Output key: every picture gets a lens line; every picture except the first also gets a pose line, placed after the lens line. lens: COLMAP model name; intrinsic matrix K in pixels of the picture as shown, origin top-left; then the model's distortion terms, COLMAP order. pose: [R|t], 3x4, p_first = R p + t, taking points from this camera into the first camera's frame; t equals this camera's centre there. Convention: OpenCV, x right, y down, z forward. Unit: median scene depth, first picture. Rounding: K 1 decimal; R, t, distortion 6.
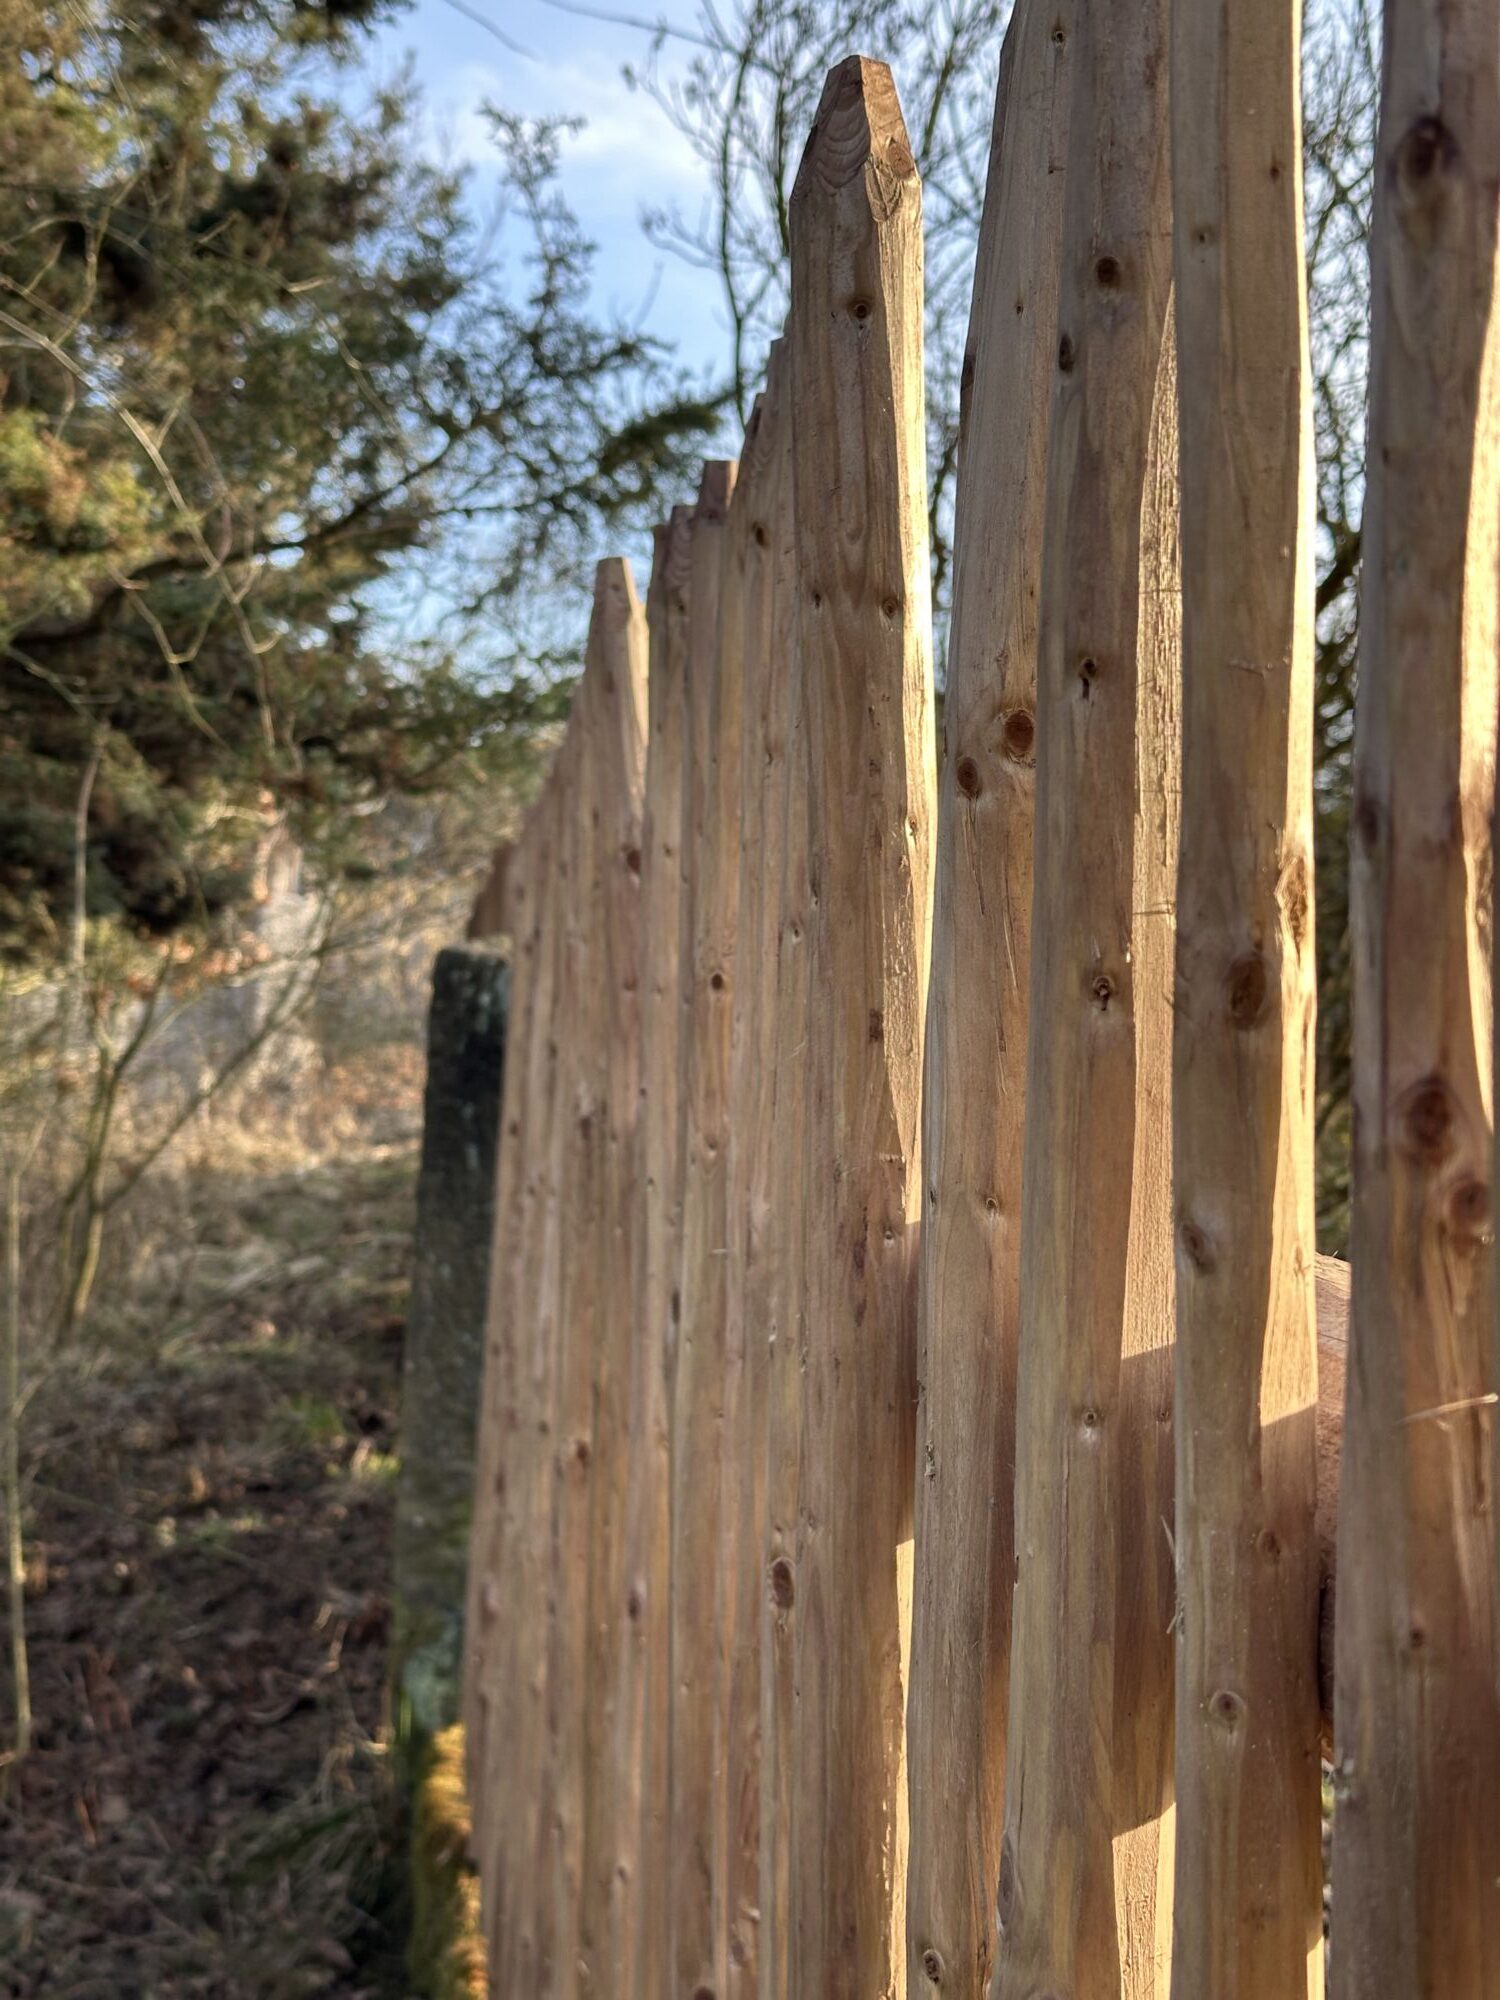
lens RADIAL K [[2736.4, 0, 758.9], [0, 2736.4, 991.5], [0, 0, 1]] dist [0.193906, -0.278034]
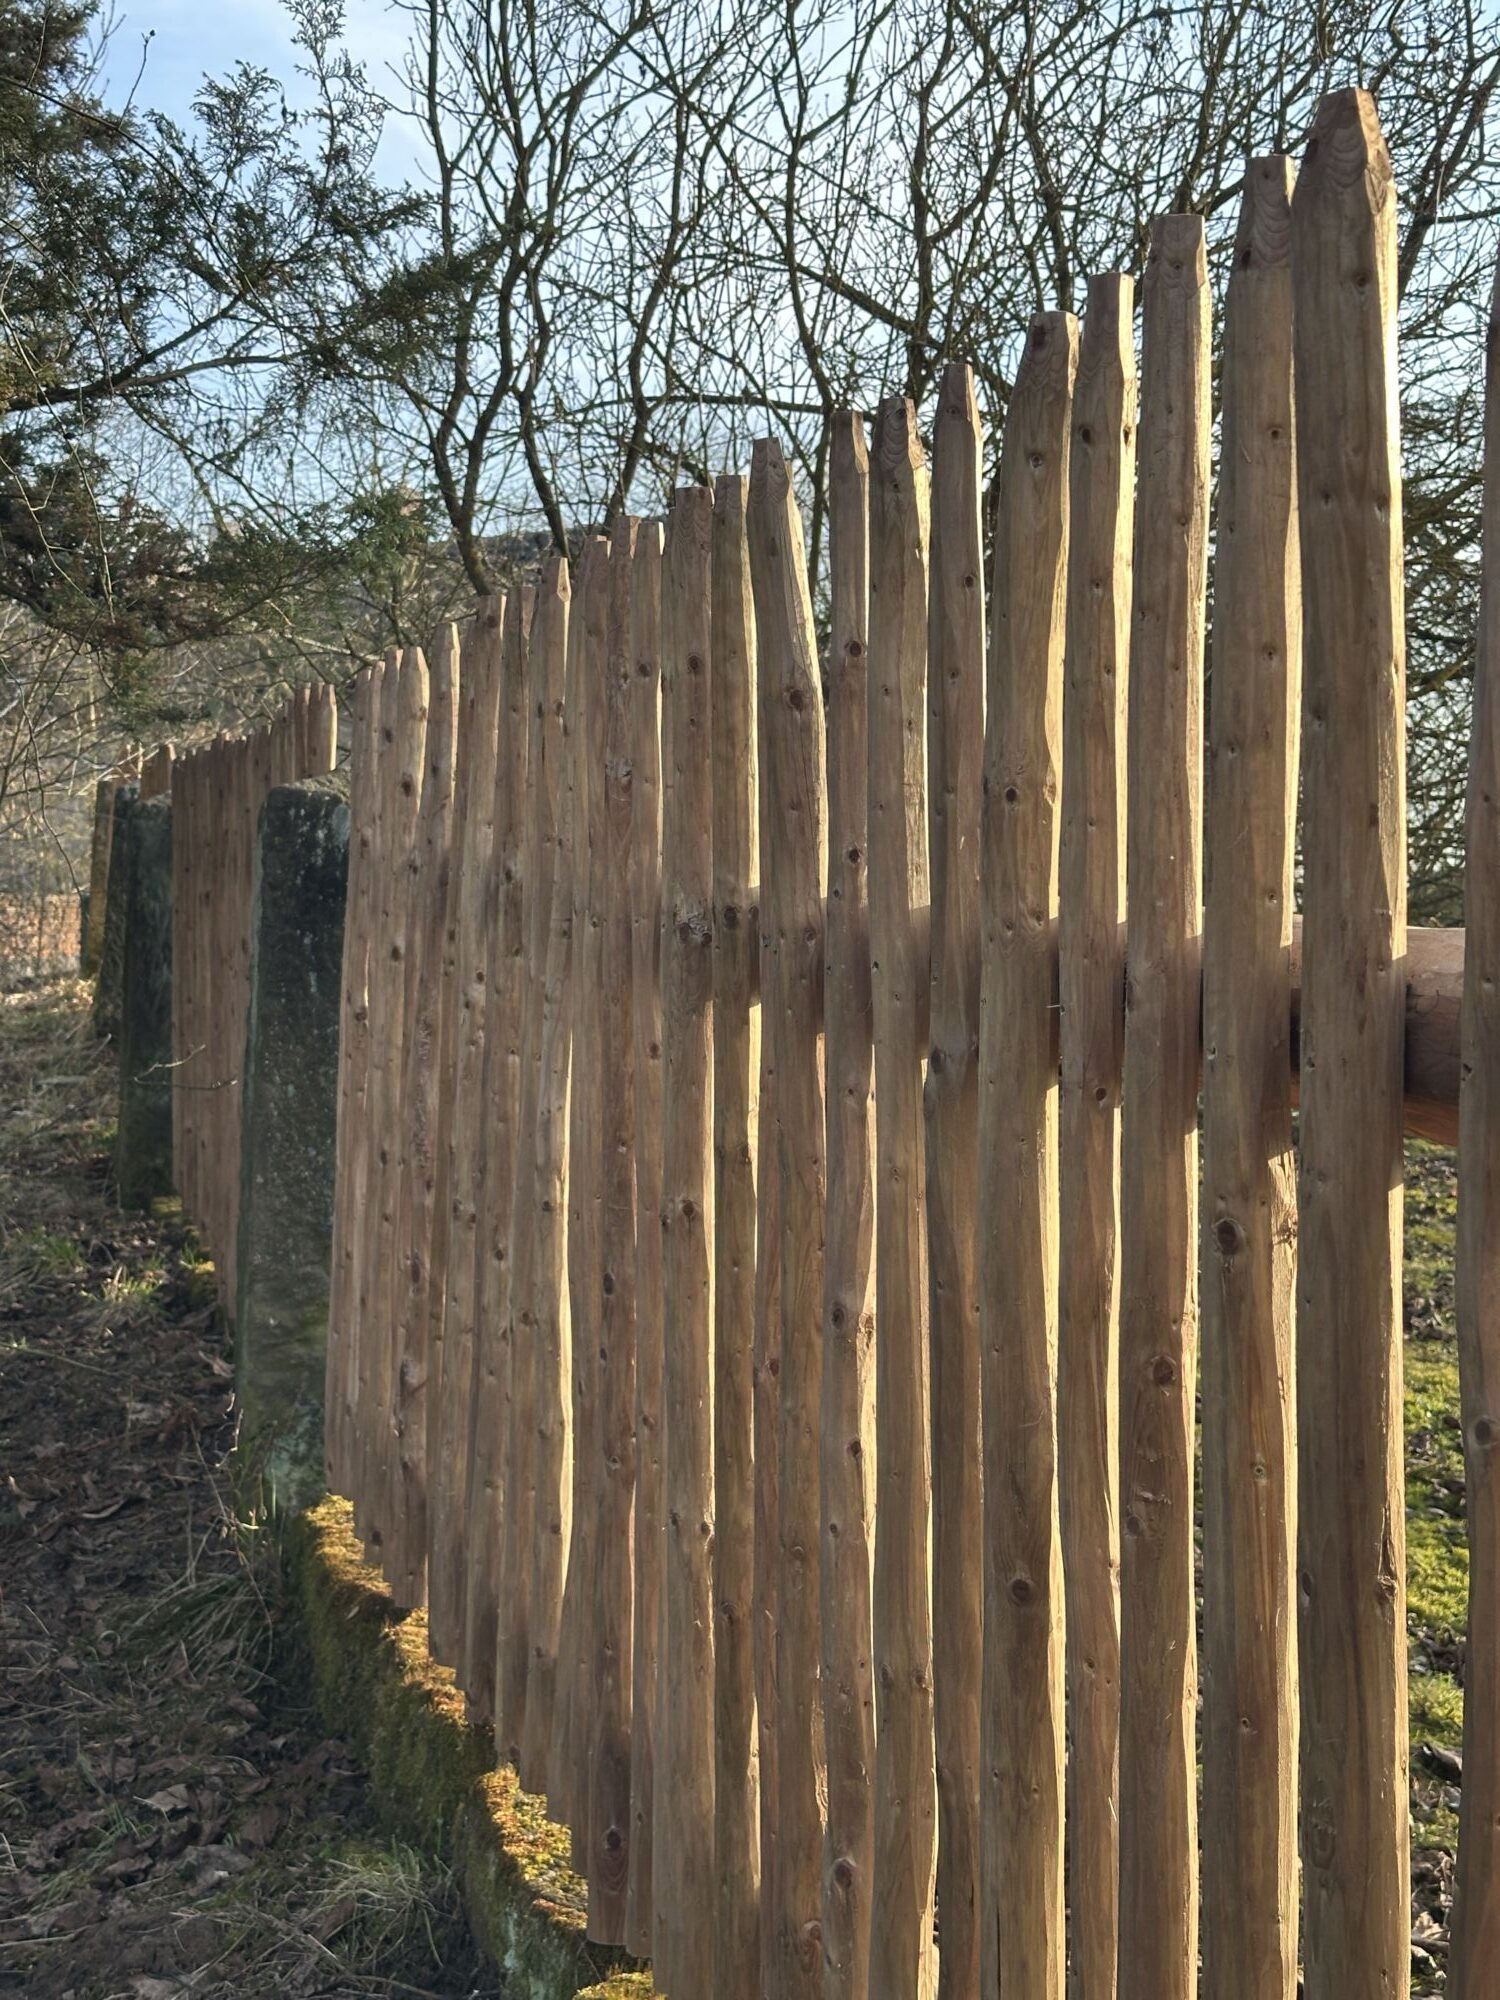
lens RADIAL K [[2755.9, 0, 713.3], [0, 2755.9, 998.6], [0, 0, 1]] dist [0.157125, -0.184299]
pose [[0.985336, -0.020652, 0.169369, -0.121359], [0.010821, 0.998213, 0.058766, 0.004520], [-0.170280, -0.056072, 0.983799, -0.072187]]
